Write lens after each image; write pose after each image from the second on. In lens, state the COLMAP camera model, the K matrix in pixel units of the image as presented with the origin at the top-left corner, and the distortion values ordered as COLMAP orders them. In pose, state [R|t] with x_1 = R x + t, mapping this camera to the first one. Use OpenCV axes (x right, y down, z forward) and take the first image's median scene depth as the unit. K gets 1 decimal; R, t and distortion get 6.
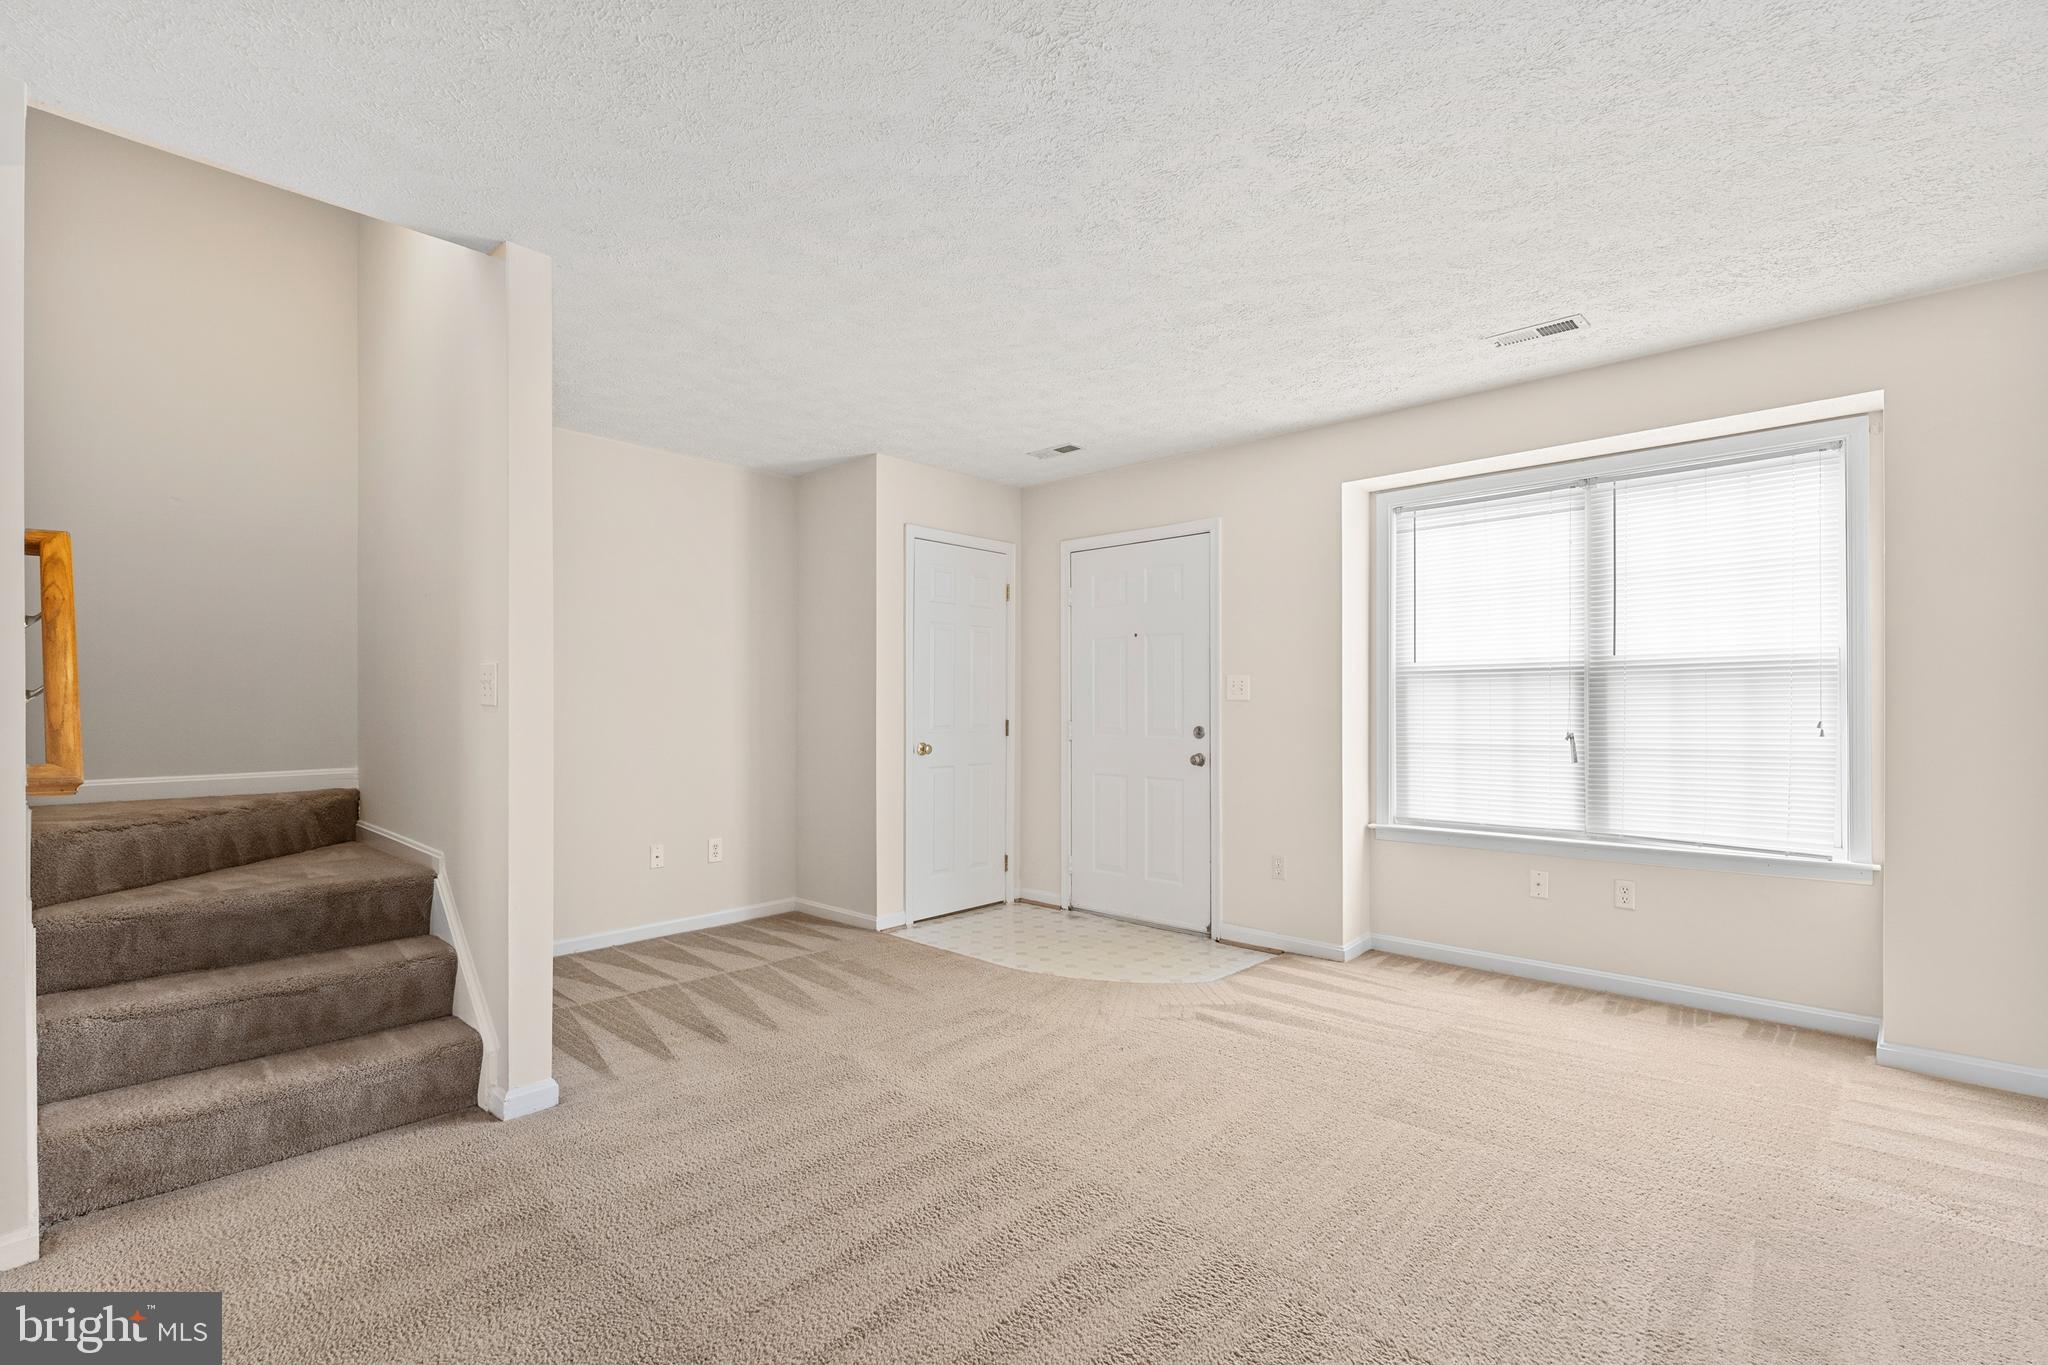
lens RADIAL K [[931.7, 0, 1037.7], [0, 931.7, 699.0], [0, 0, 1]] dist [0.001449, 0.000269]
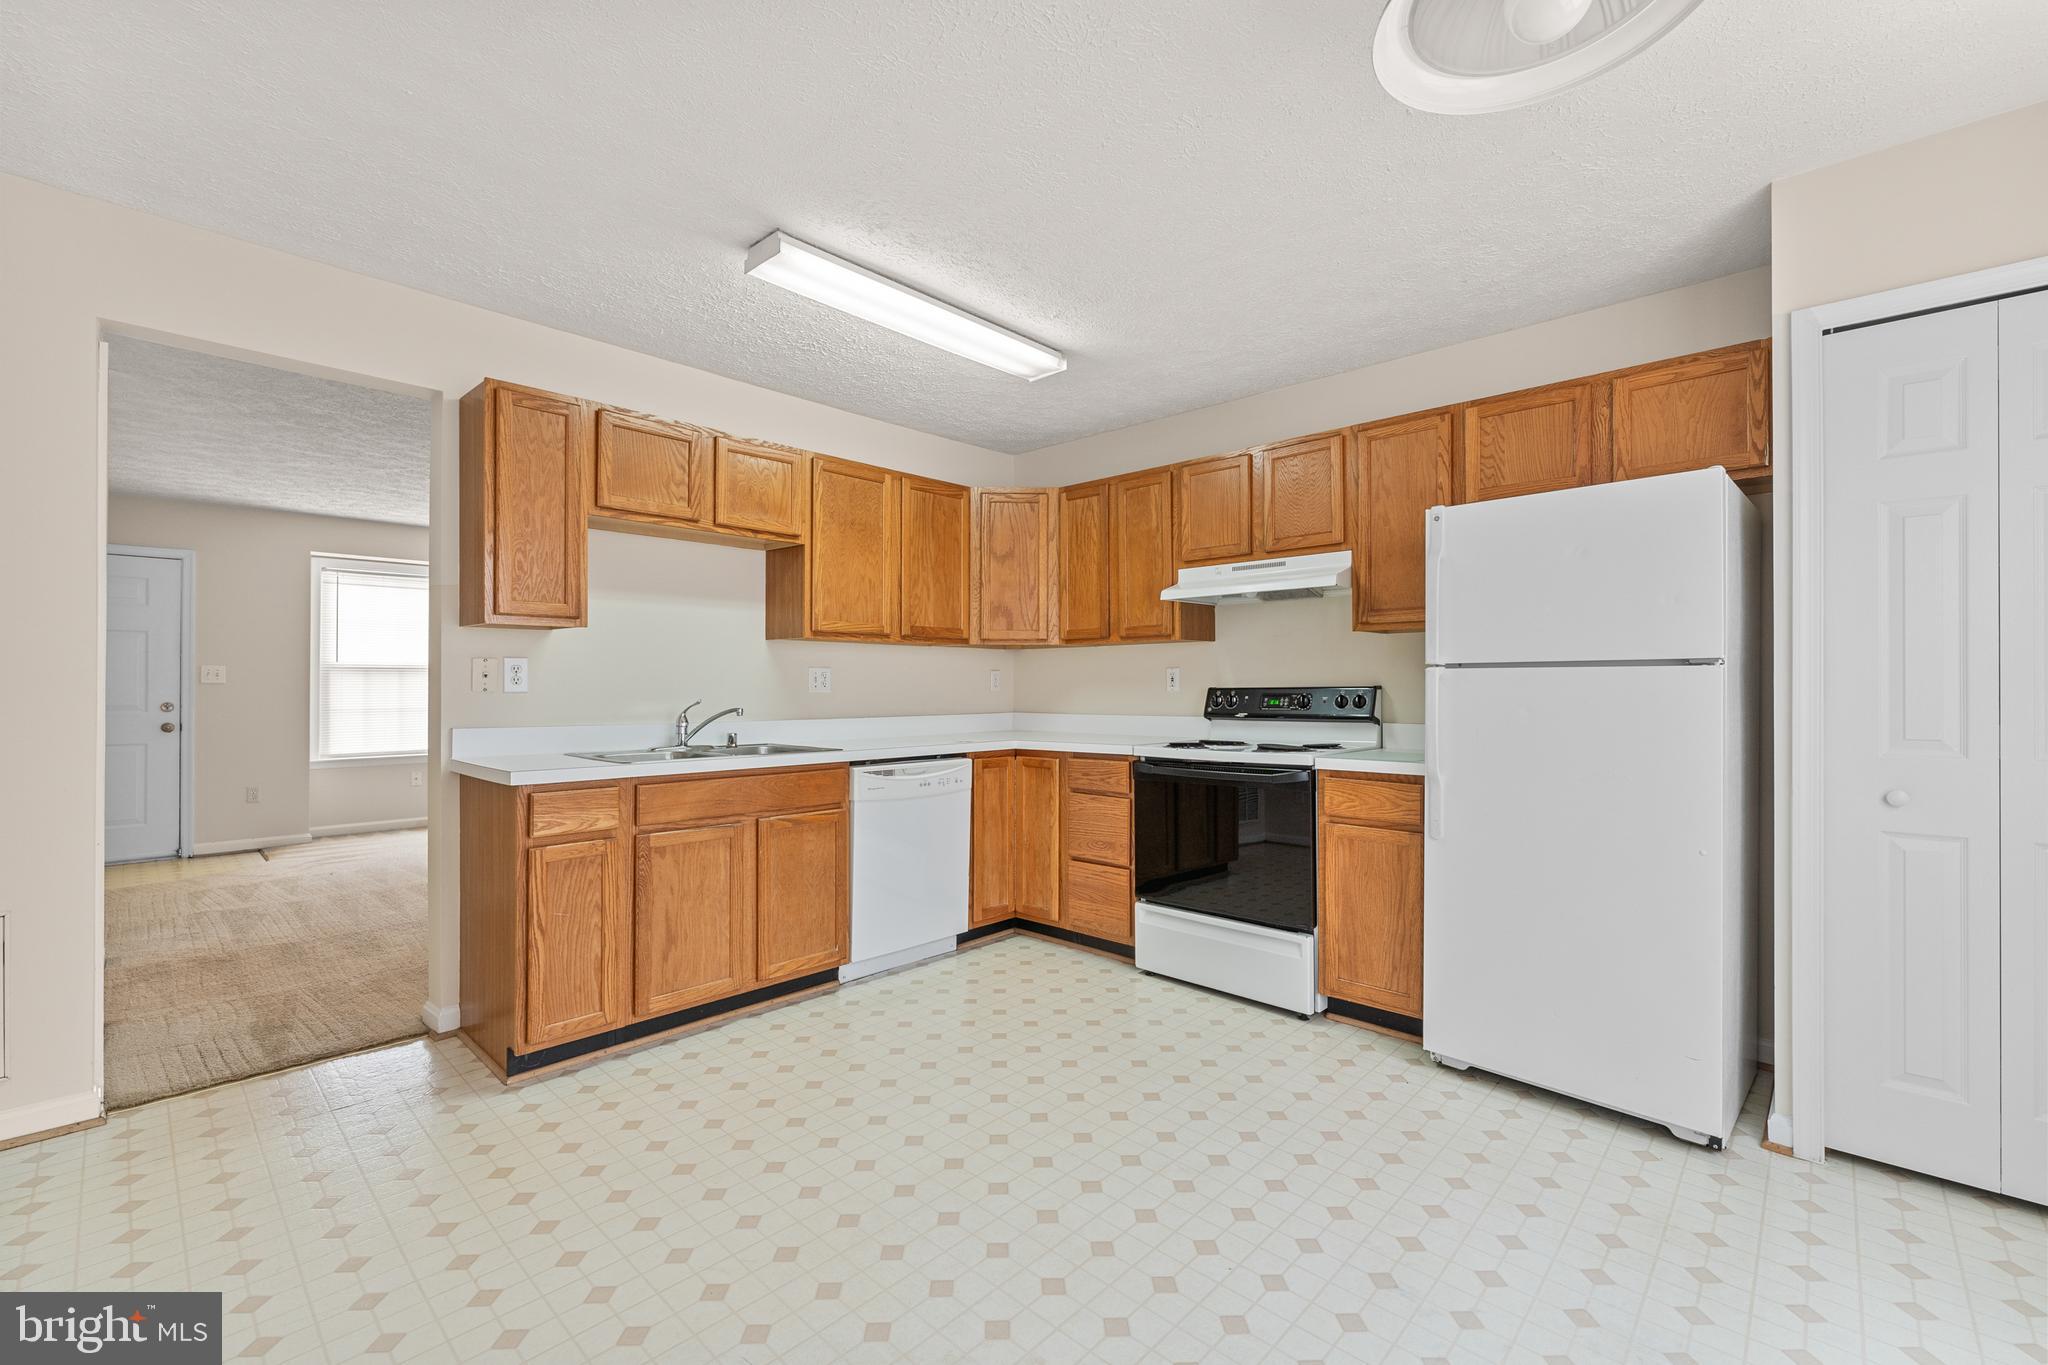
lens RADIAL K [[853.1, 0, 1038.3], [0, 853.1, 683.2], [0, 0, 1]] dist [-0.000390, -0.000047]
pose [[-0.016301, 0.005611, 0.999851, -1.250807], [-0.005989, 0.999966, -0.005709, 0.001040], [-0.999849, -0.006081, -0.016267, -0.268762]]
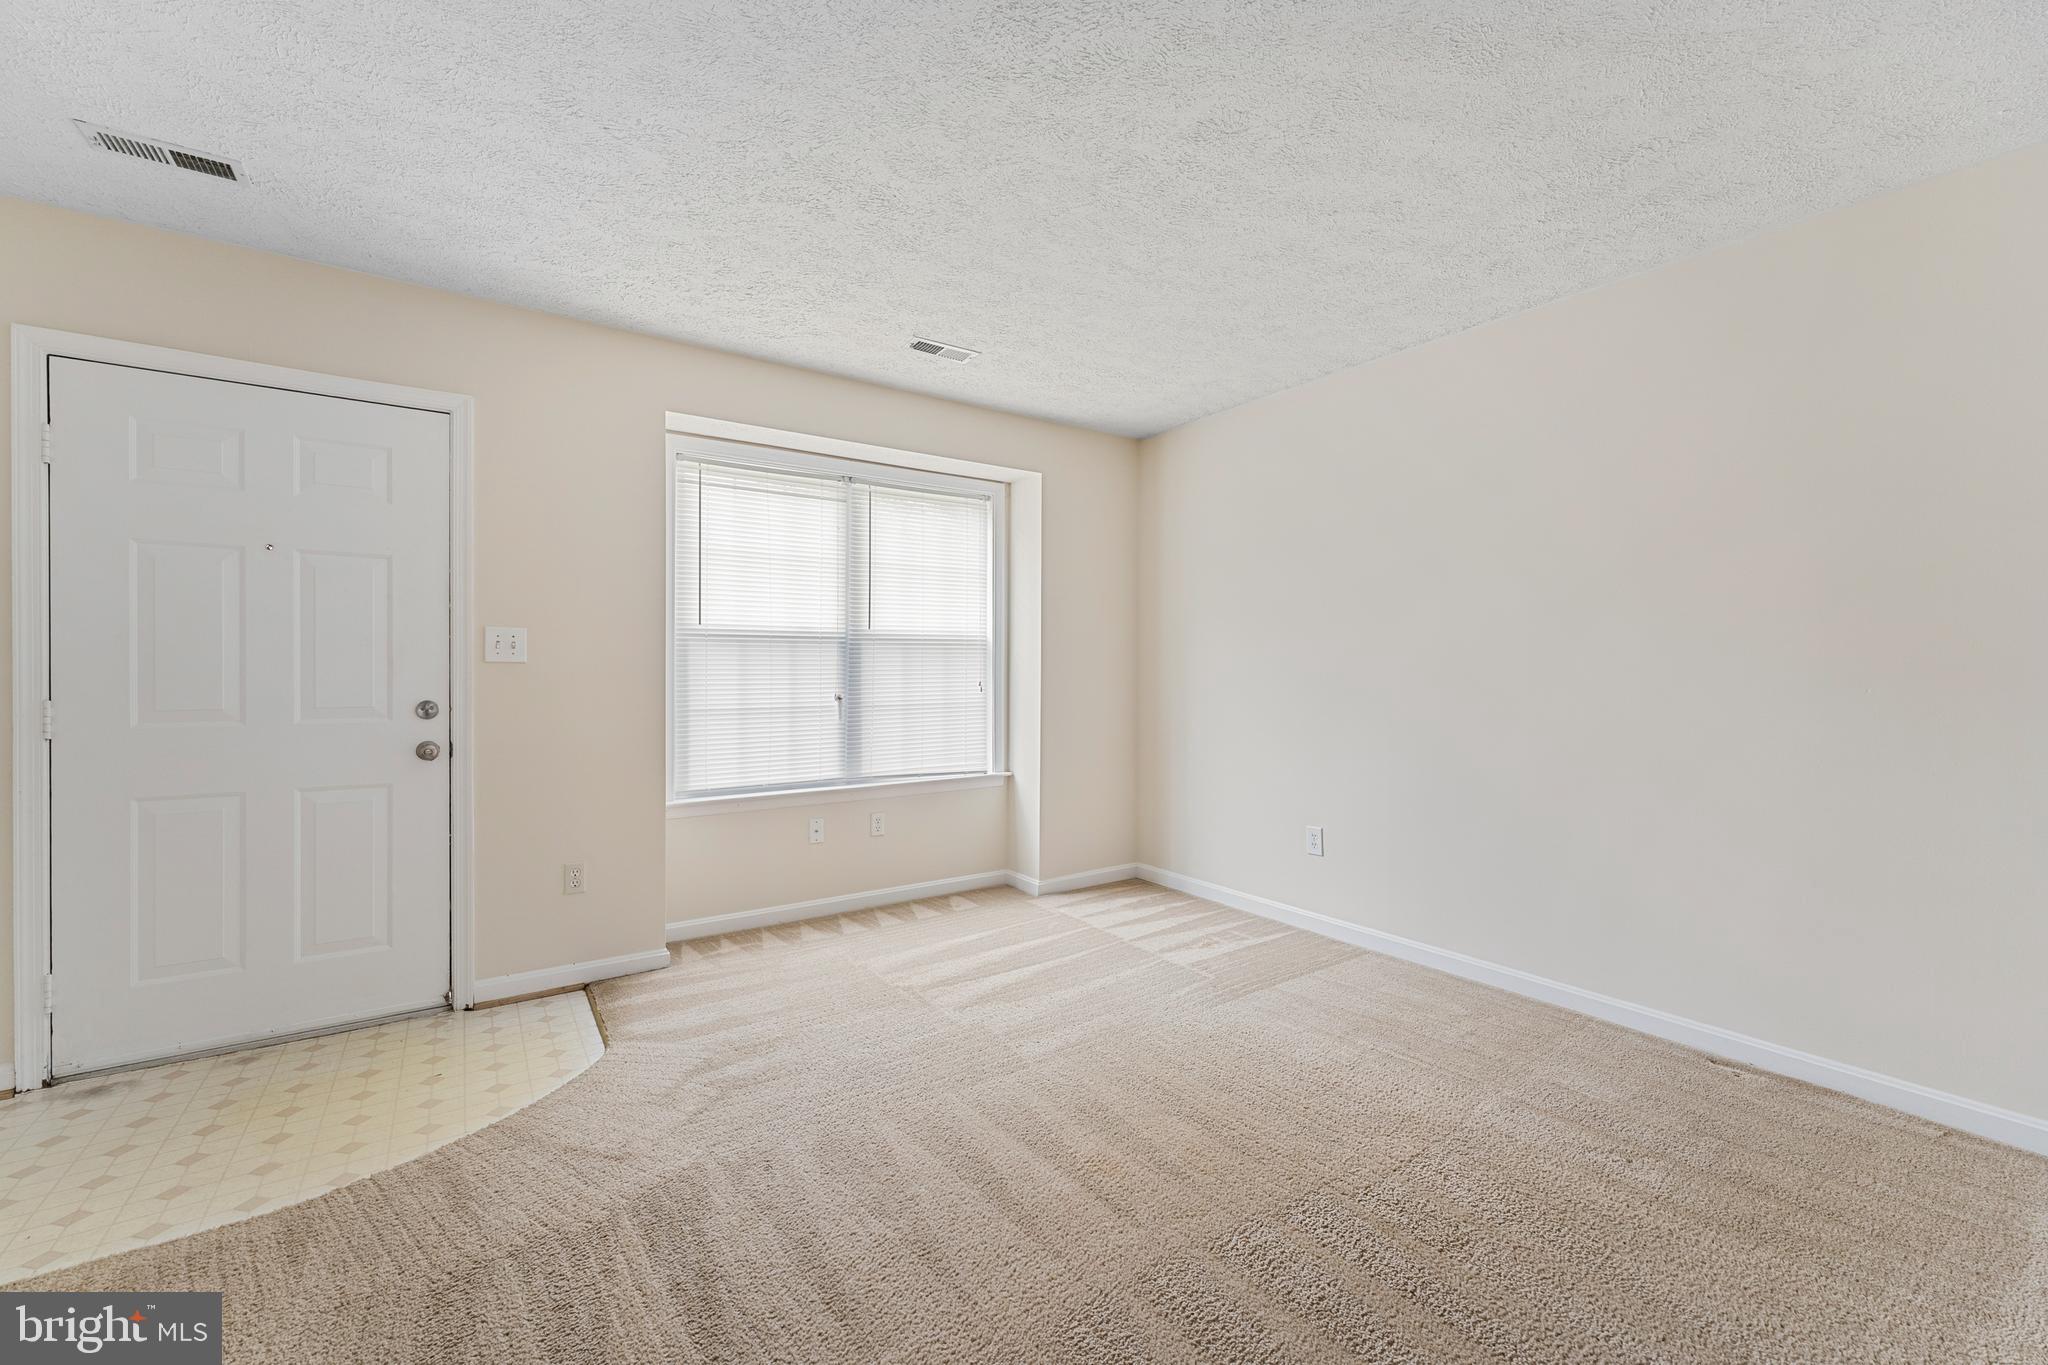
lens RADIAL K [[823.5, 0, 1031.0], [0, 823.5, 675.1], [0, 0, 1]] dist [0.004060, -0.000371]
pose [[0.224063, -0.004964, 0.974562, -0.355216], [-0.008689, 0.999937, 0.007091, 0.003444], [-0.974536, -0.010057, 0.224005, 0.522994]]
